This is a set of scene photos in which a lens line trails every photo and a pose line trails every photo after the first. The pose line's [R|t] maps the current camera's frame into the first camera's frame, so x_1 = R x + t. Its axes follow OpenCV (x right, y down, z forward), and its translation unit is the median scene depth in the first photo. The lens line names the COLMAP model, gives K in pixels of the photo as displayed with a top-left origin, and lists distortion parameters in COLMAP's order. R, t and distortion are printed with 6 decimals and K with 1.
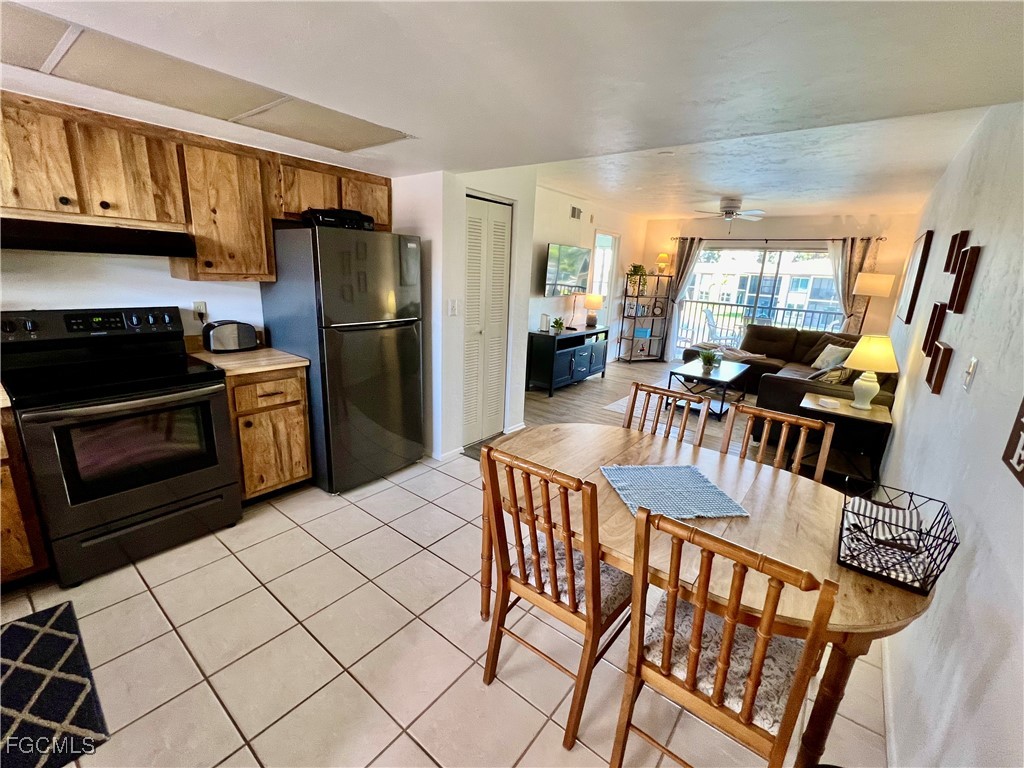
lens RADIAL K [[439.6, 0, 510.8], [0, 439.6, 382.1], [0, 0, 1]] dist [-0.001233, -0.000197]
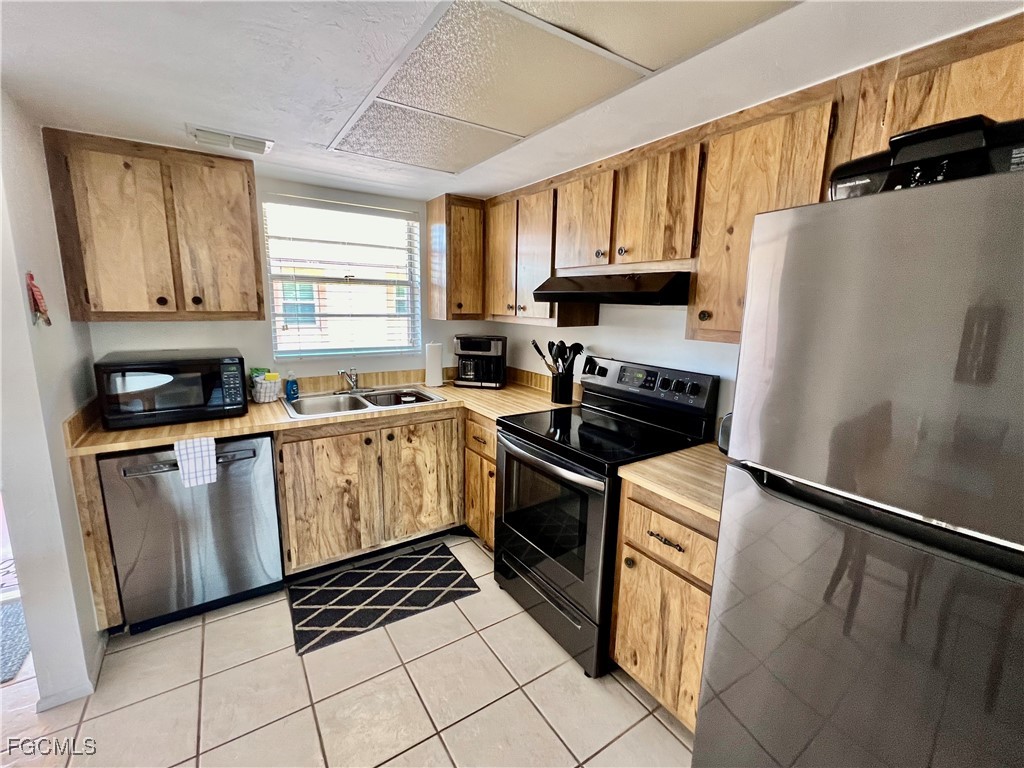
lens RADIAL K [[439.6, 0, 510.6], [0, 439.6, 380.4], [0, 0, 1]] dist [-0.001233, -0.000197]
pose [[-0.318432, 0.117204, -0.940672, 0.012946], [-0.266749, 0.941150, 0.207562, -0.170247], [0.909641, 0.317018, -0.268428, 0.679396]]
